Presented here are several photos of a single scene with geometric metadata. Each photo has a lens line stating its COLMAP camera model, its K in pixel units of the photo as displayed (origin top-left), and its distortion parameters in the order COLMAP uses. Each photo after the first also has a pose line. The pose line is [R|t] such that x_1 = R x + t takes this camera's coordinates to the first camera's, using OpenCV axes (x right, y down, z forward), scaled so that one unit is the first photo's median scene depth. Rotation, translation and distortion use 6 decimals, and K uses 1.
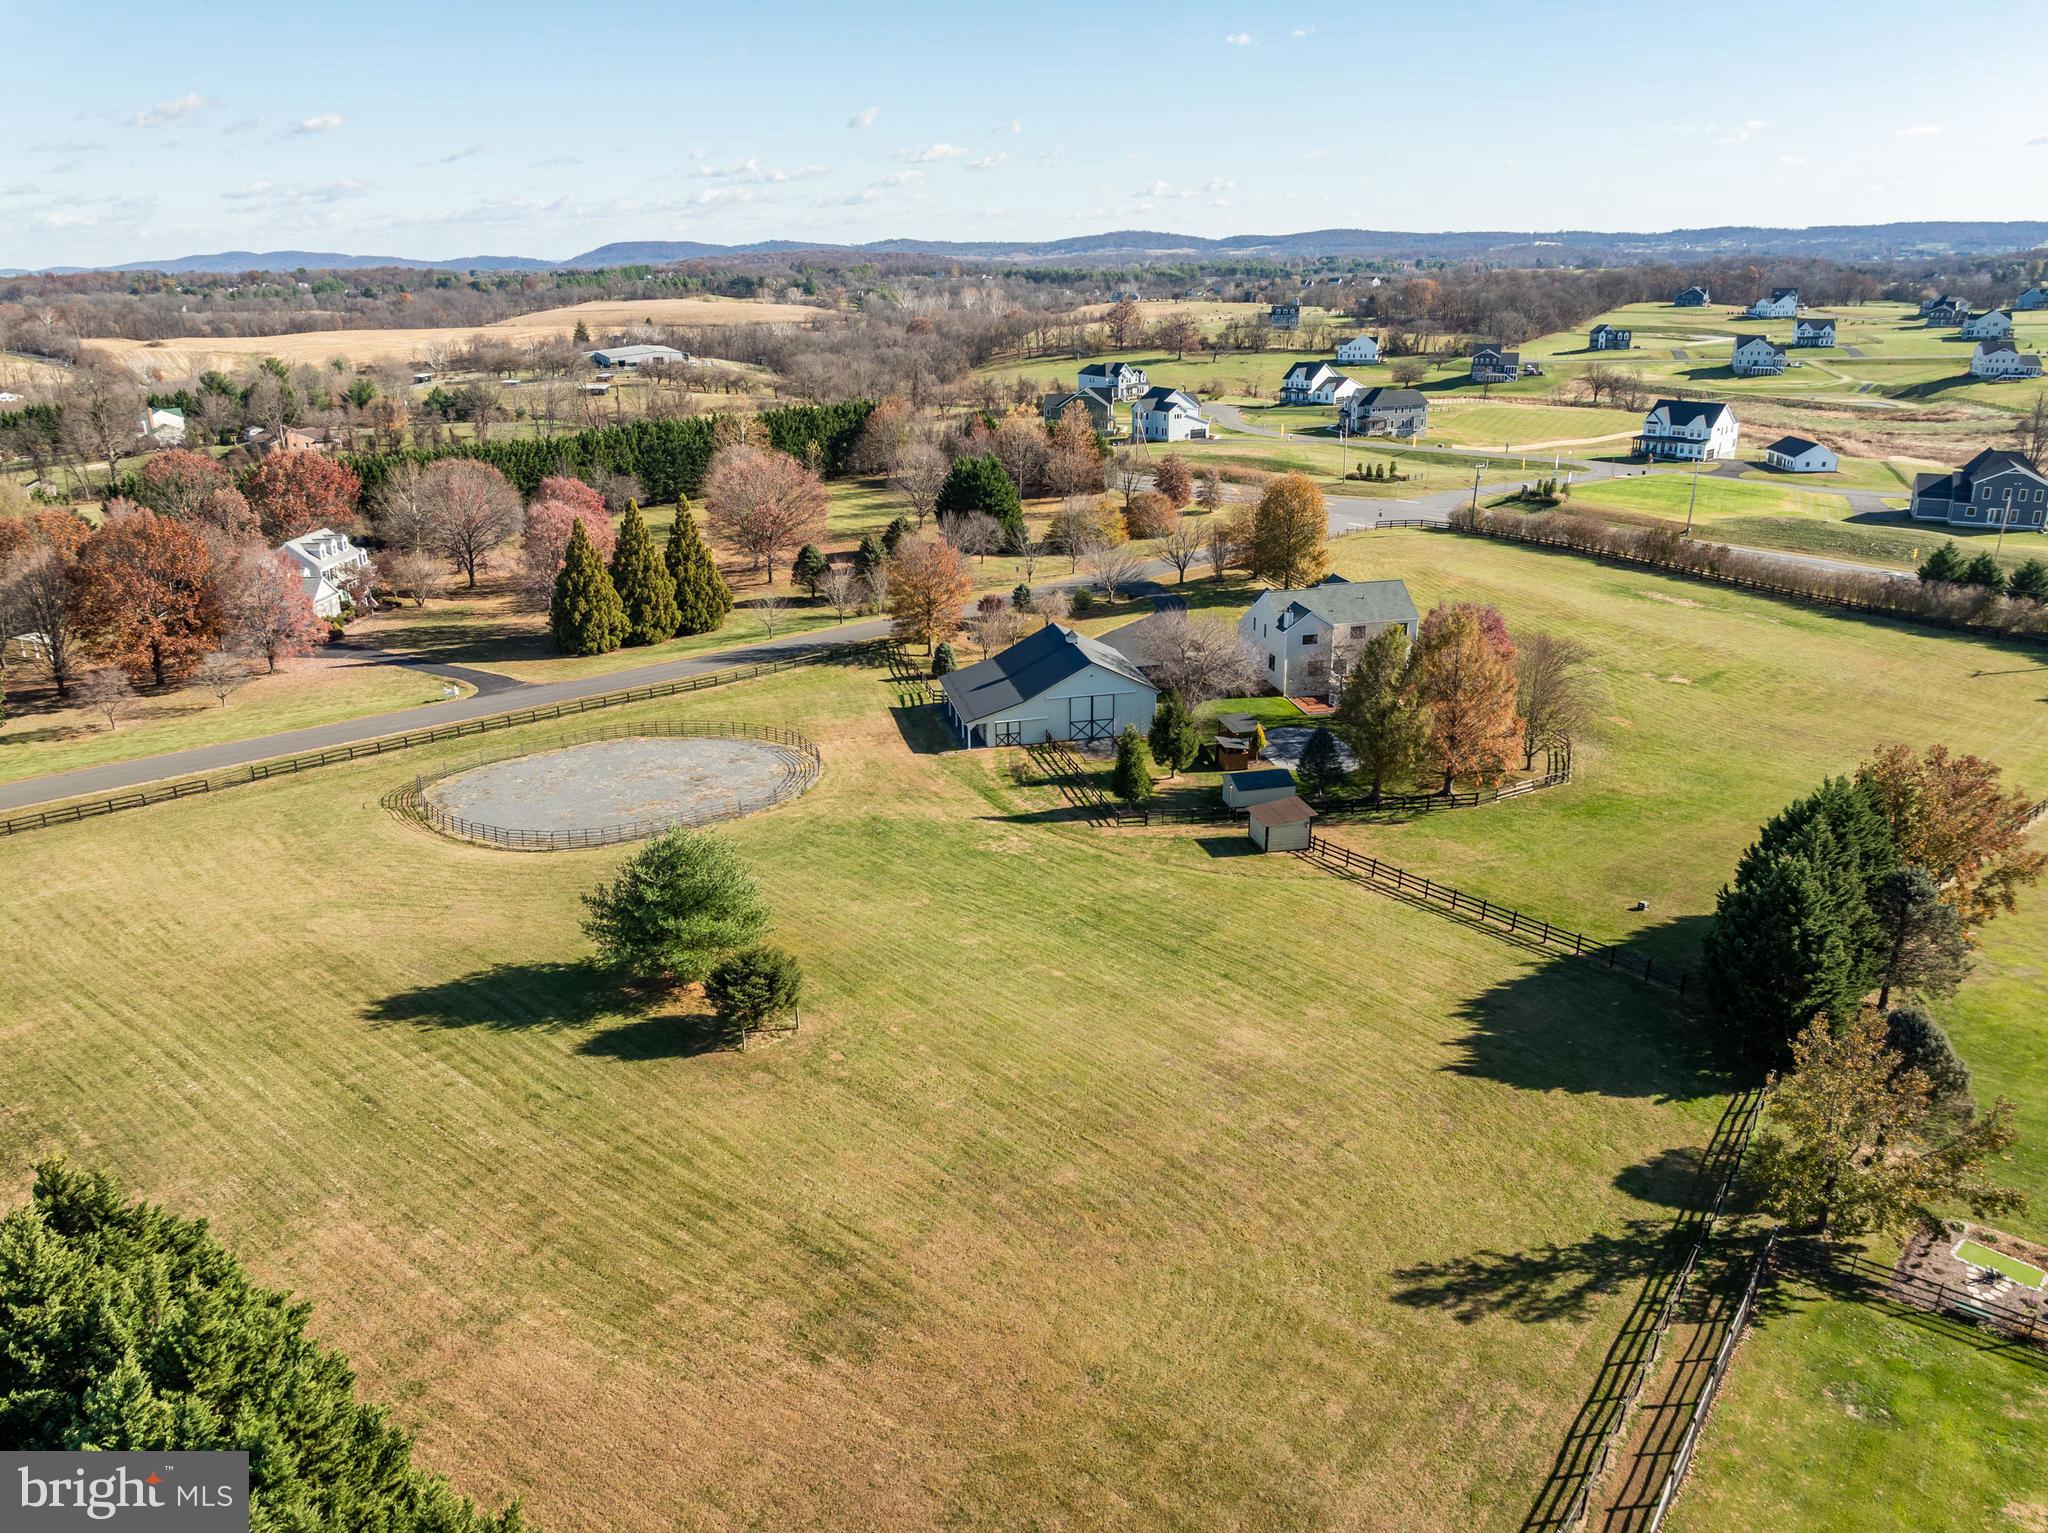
lens RADIAL K [[1454.2, 0, 1021.1], [0, 1454.2, 768.5], [0, 0, 1]] dist [-0.039583, -0.000986]
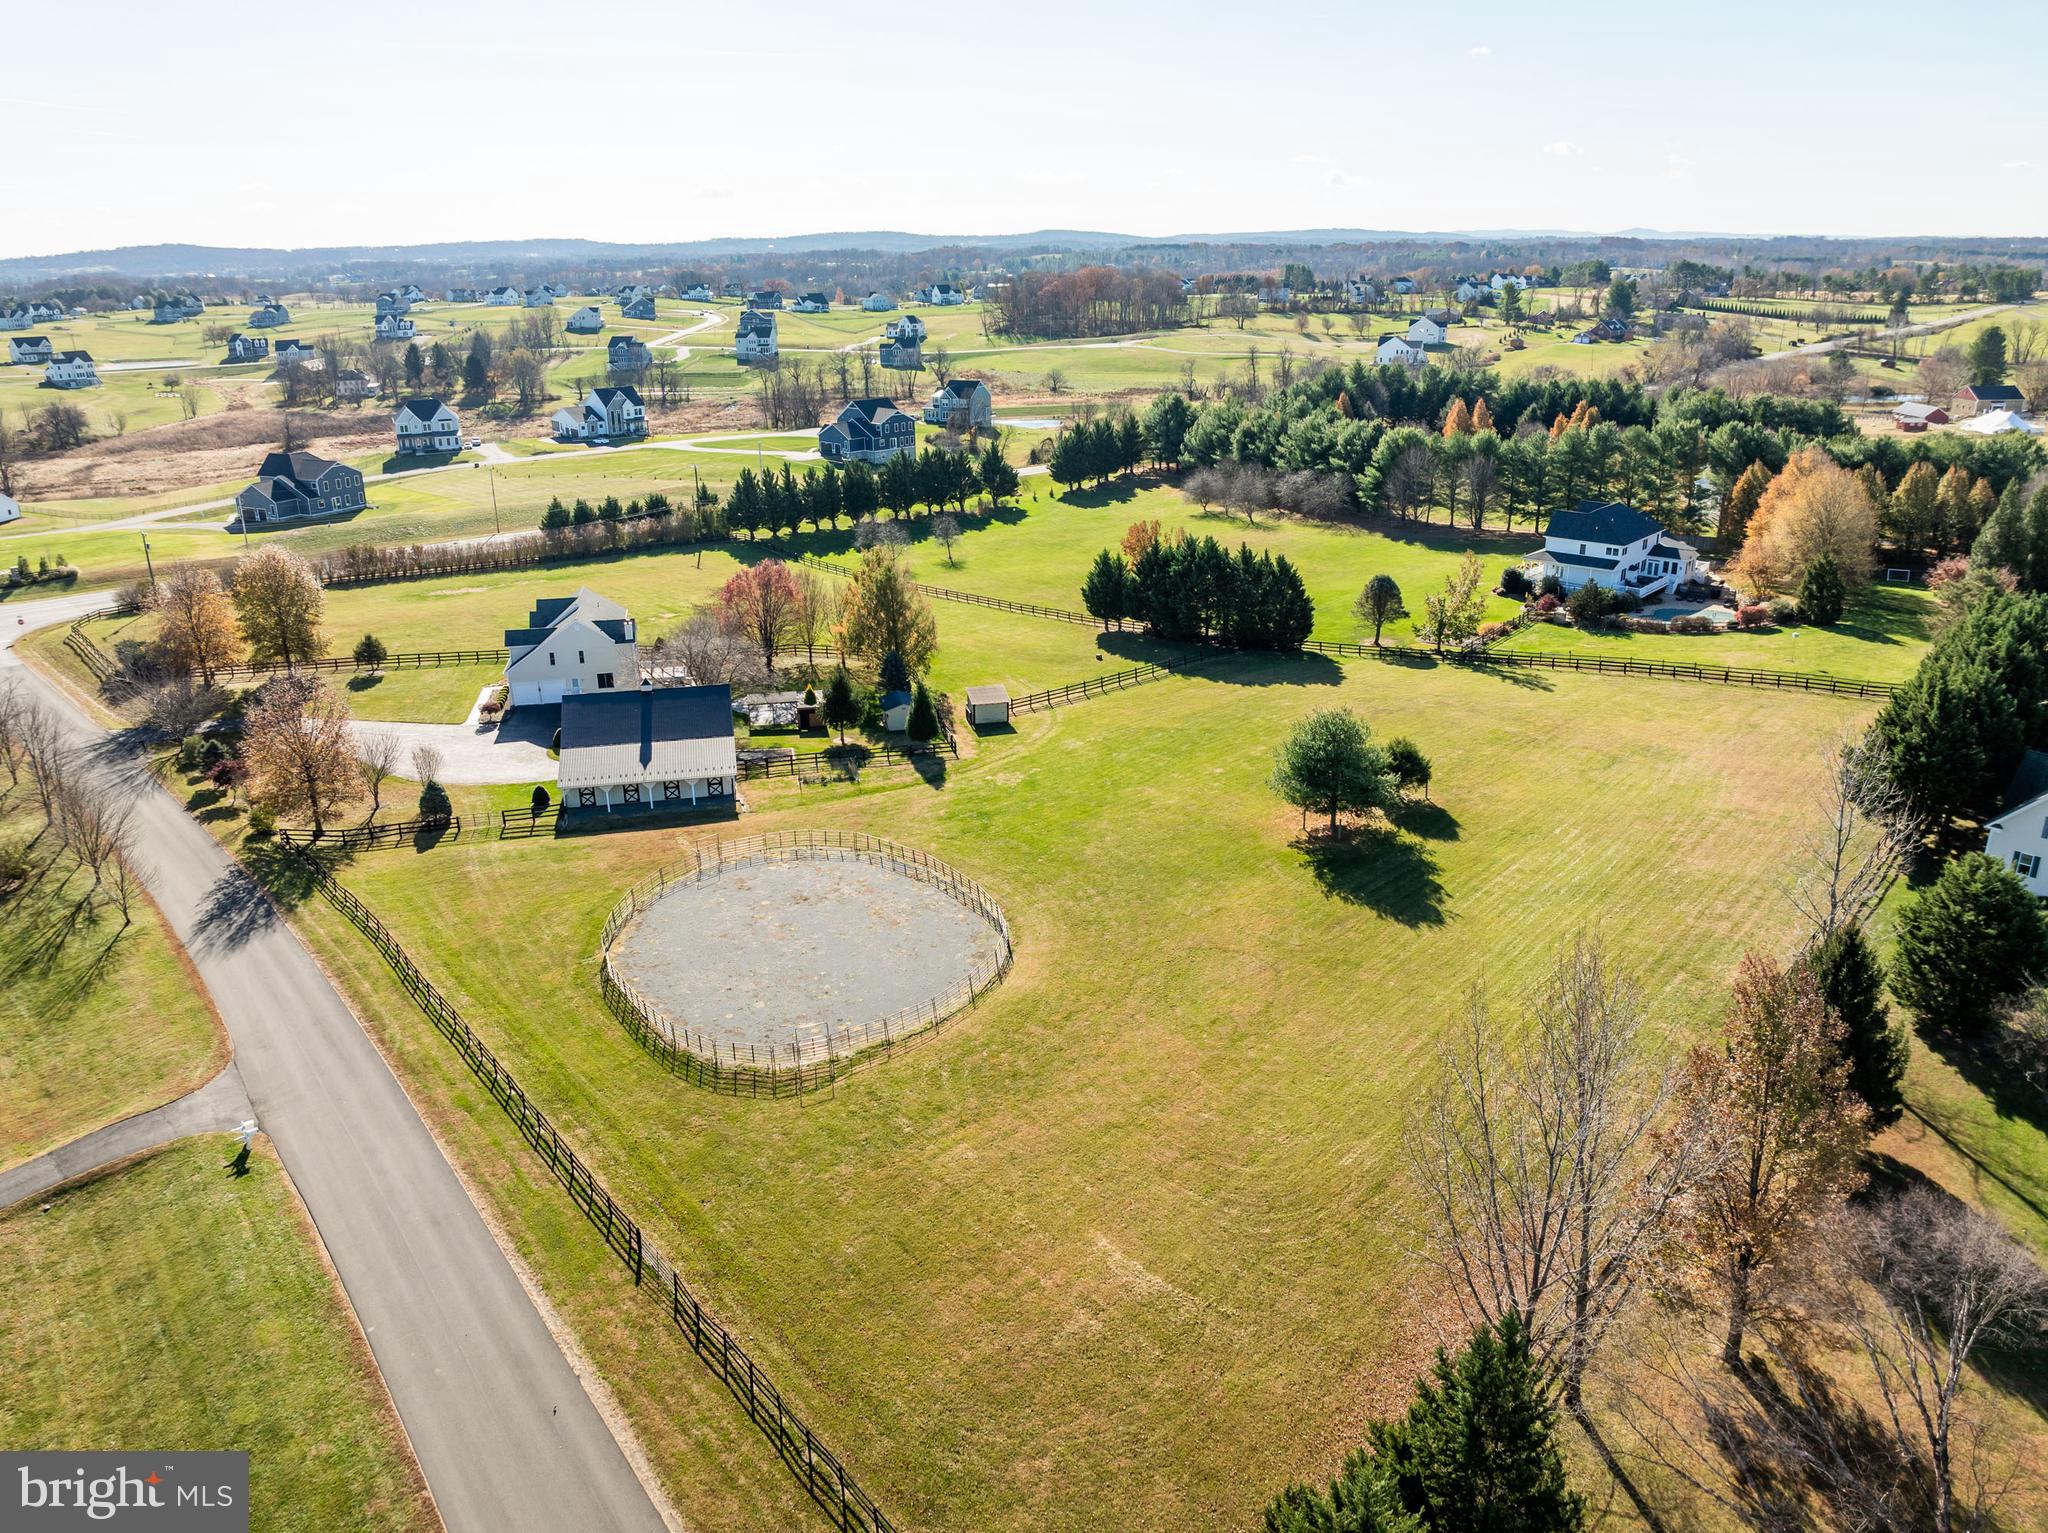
lens RADIAL K [[1430.8, 0, 1027.2], [0, 1430.8, 810.1], [0, 0, 1]] dist [-0.036053, -0.001979]
pose [[0.009198, -0.353577, 0.935360, -0.633470], [0.348056, 0.878039, 0.328487, -0.171831], [-0.937429, 0.322537, 0.131141, 0.470412]]
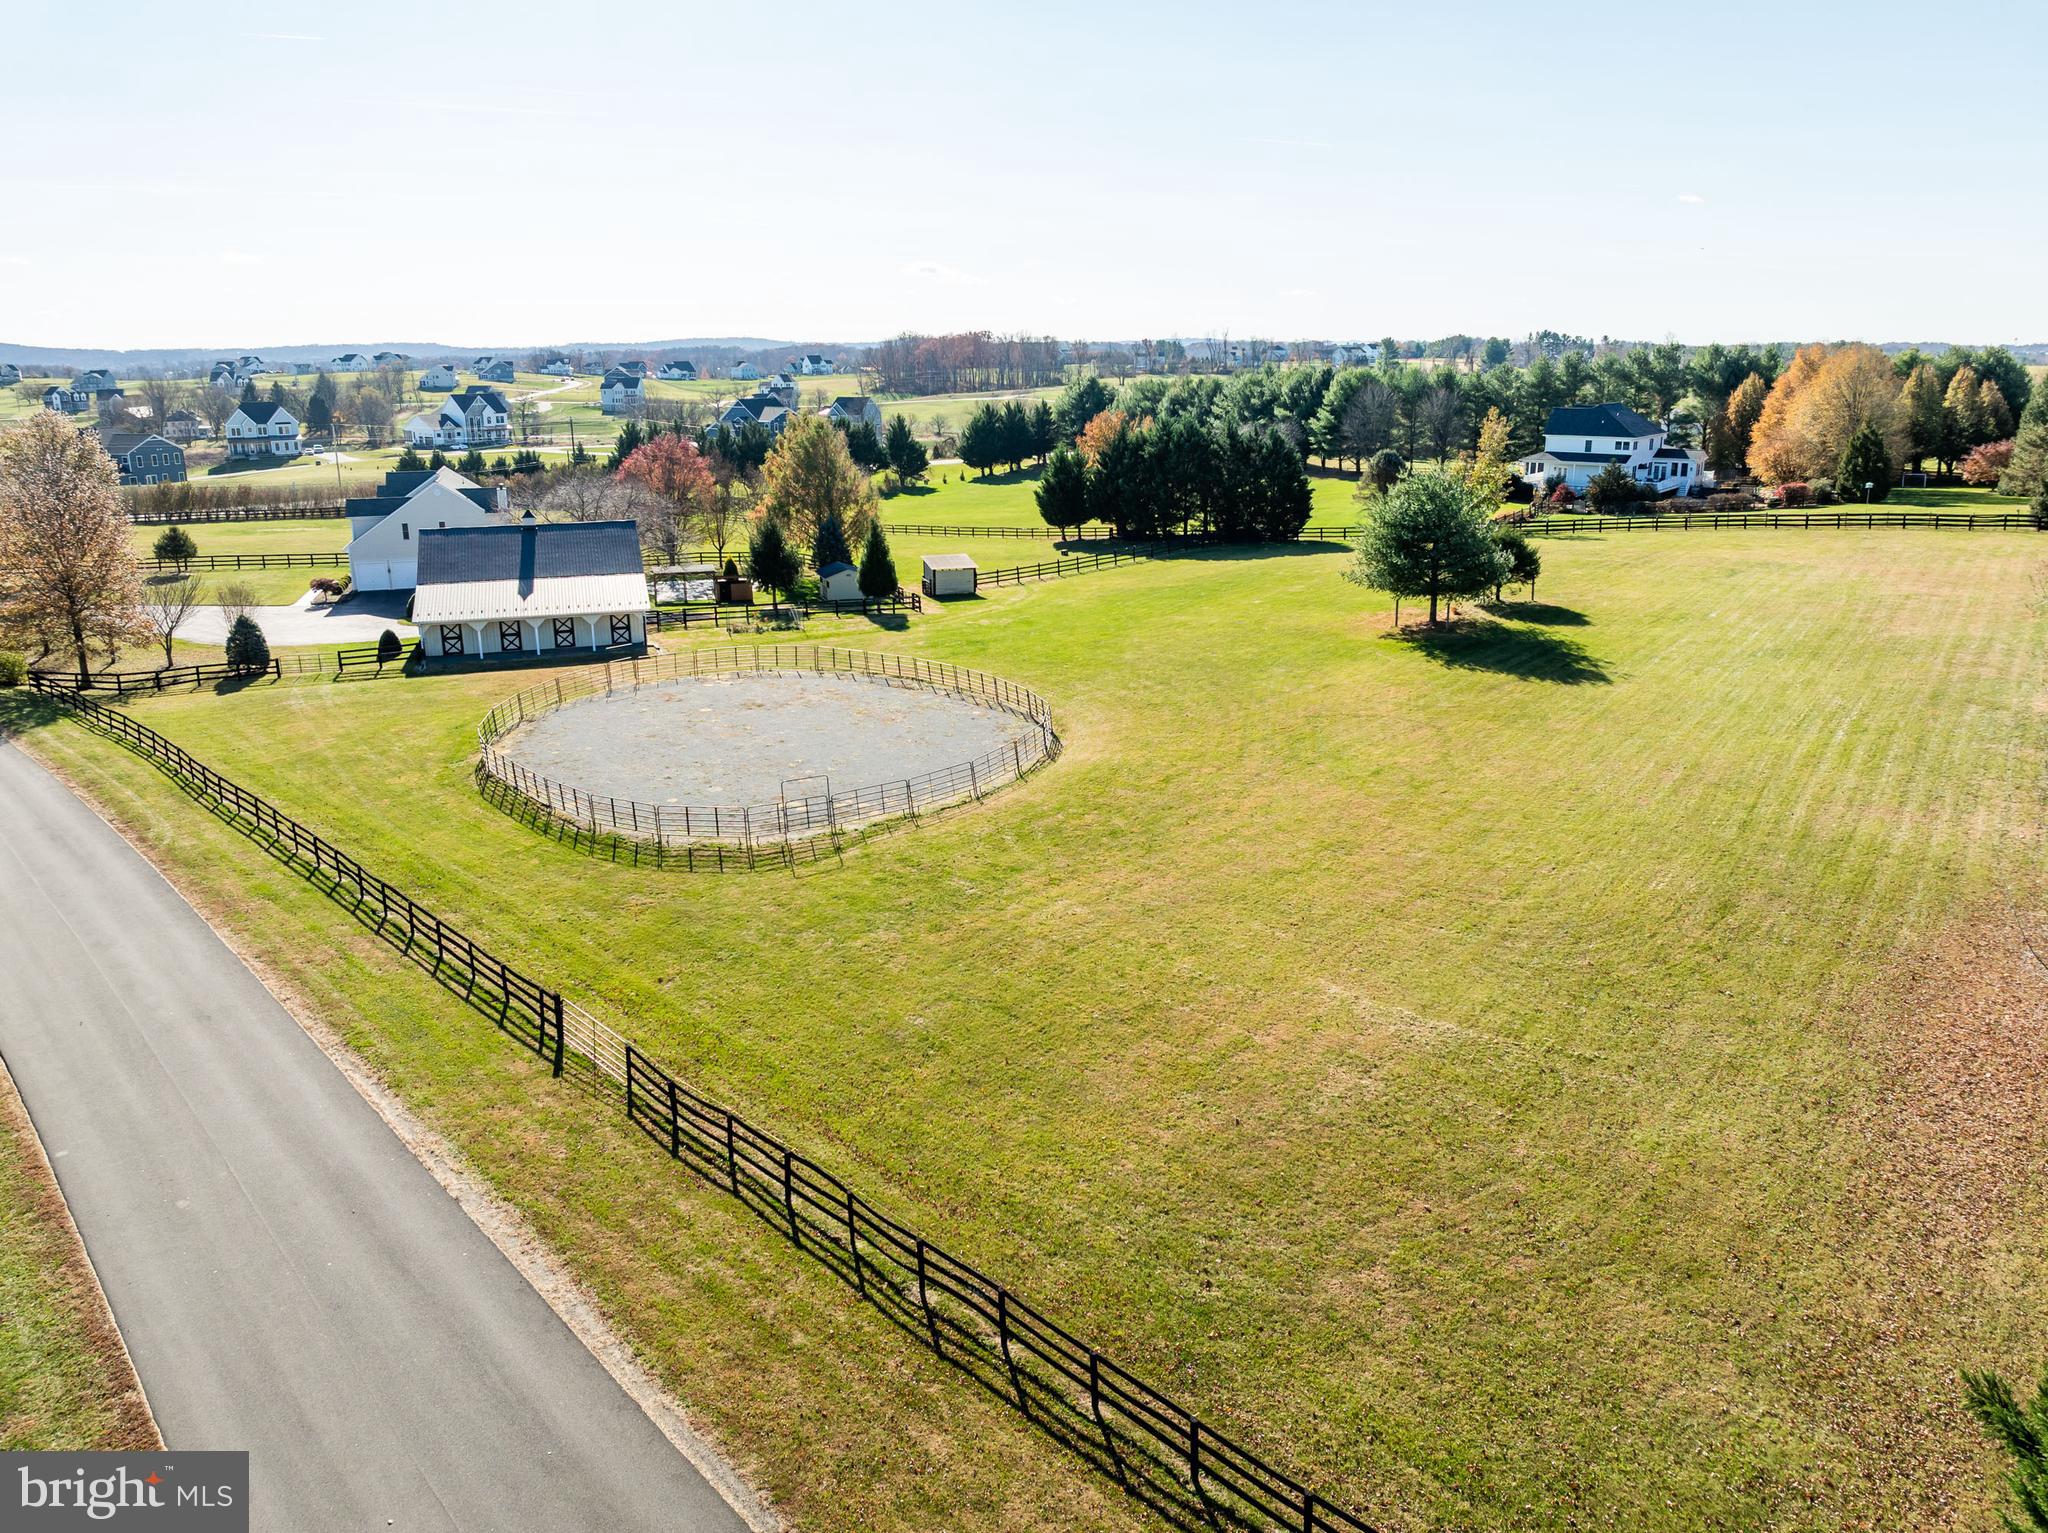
lens RADIAL K [[1439.3, 0, 1029.6], [0, 1439.3, 831.1], [0, 0, 1]] dist [-0.039684, -0.002728]
pose [[-0.084631, -0.299283, 0.950404, -0.538536], [0.343218, 0.886699, 0.309785, -0.061804], [-0.935435, 0.352413, 0.027678, 0.561142]]
